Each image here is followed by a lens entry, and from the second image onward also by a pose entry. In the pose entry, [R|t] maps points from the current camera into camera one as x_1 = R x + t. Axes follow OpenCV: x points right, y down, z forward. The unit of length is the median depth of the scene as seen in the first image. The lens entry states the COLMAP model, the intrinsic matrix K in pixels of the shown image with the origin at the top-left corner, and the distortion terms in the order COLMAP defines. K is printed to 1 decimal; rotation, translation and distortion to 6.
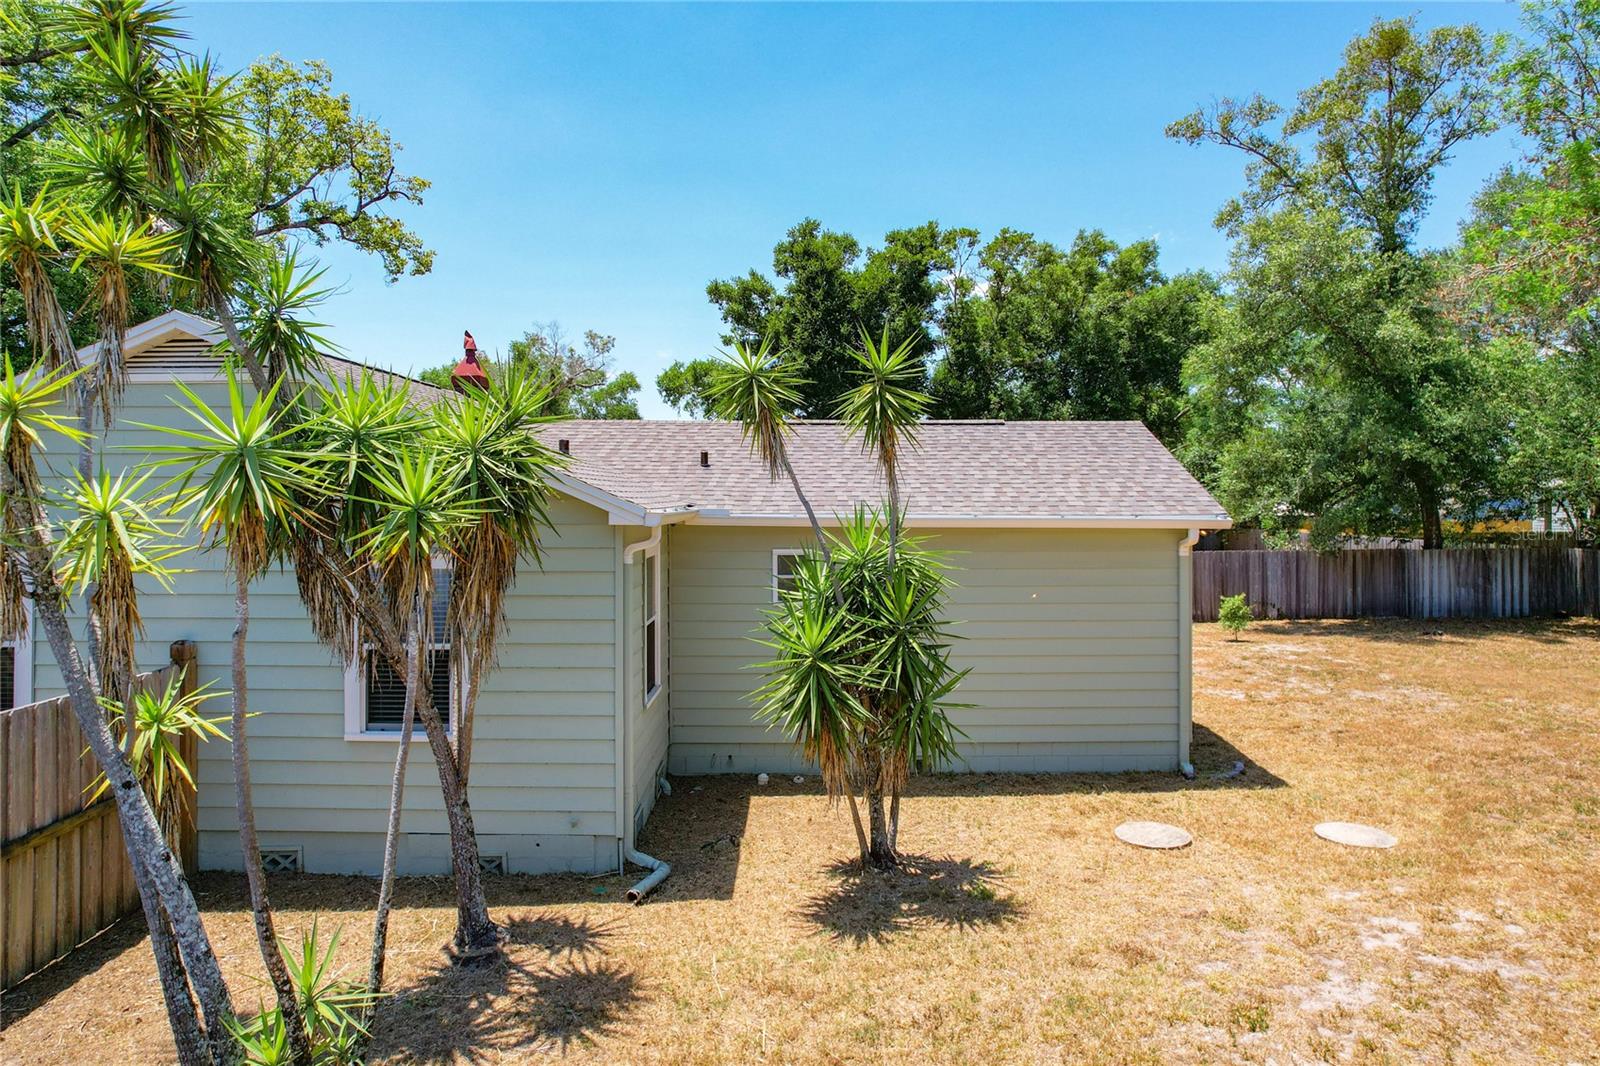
lens RADIAL K [[1031.1, 0, 808.5], [0, 1031.1, 494.9], [0, 0, 1]] dist [-0.074280, 0.071764]
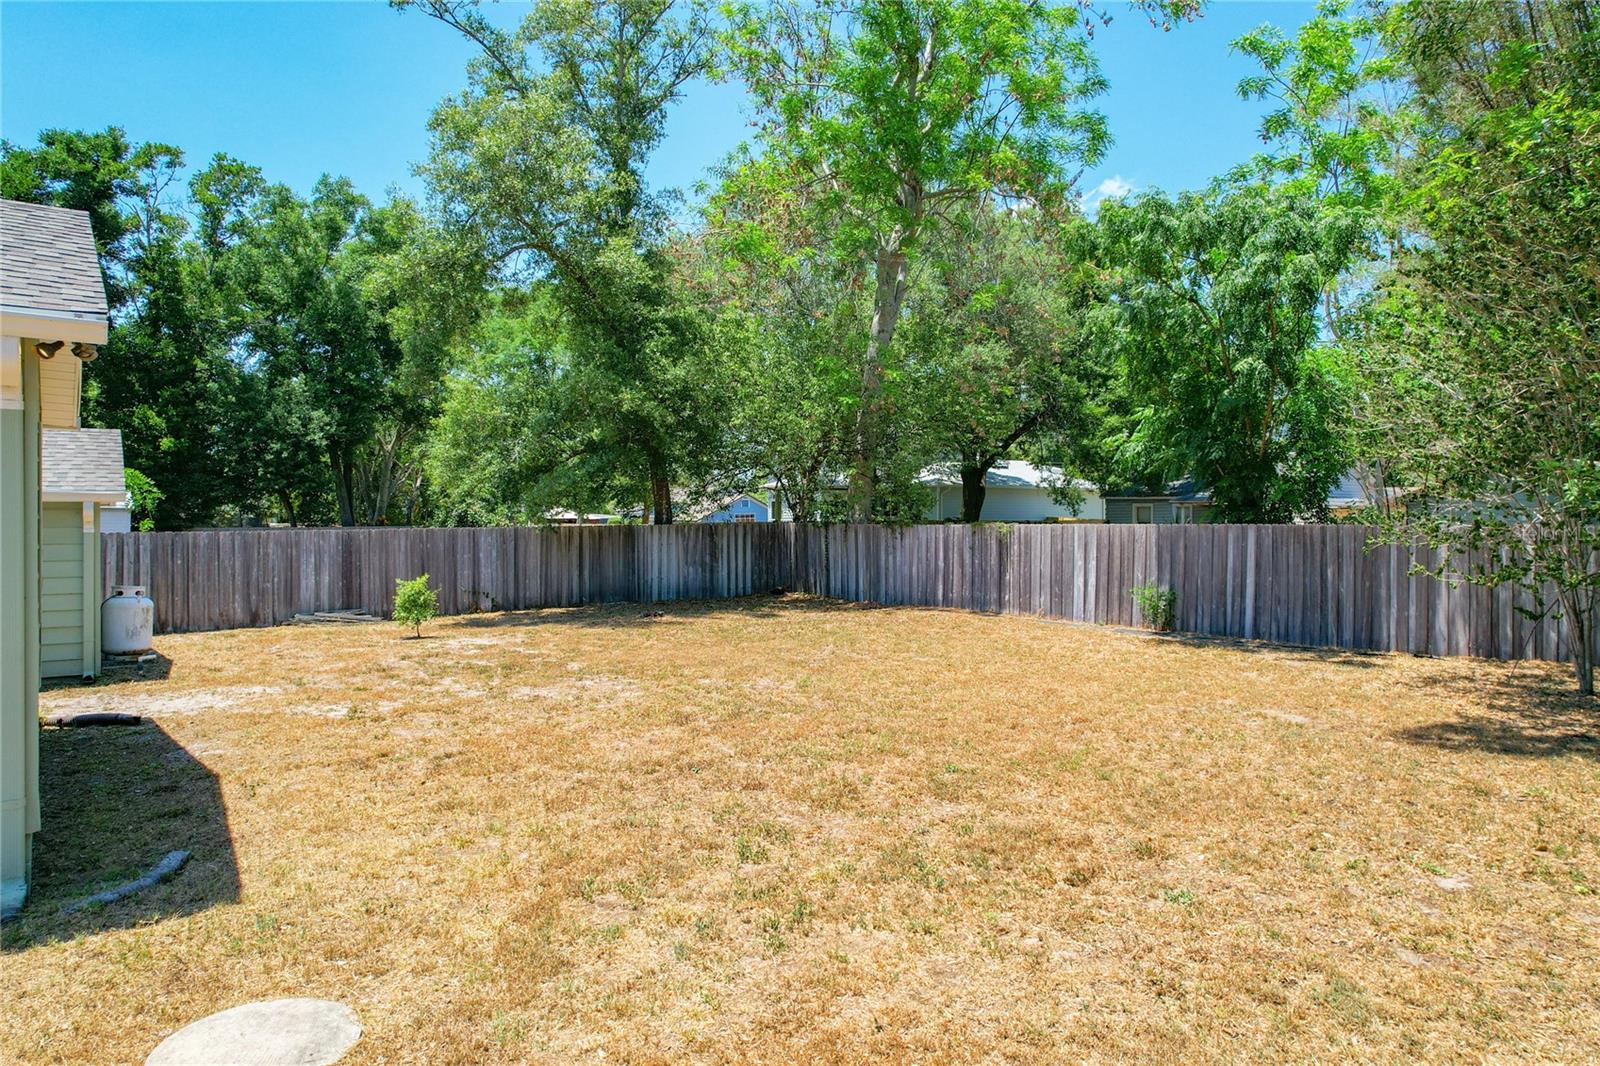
lens RADIAL K [[1031.1, 0, 808.5], [0, 1031.1, 494.9], [0, 0, 1]] dist [-0.074280, 0.071764]
pose [[0.794213, 0.014459, 0.607467, 0.165605], [-0.002162, 0.999778, -0.020970, 0.046296], [-0.607635, 0.015341, 0.794068, 0.197017]]
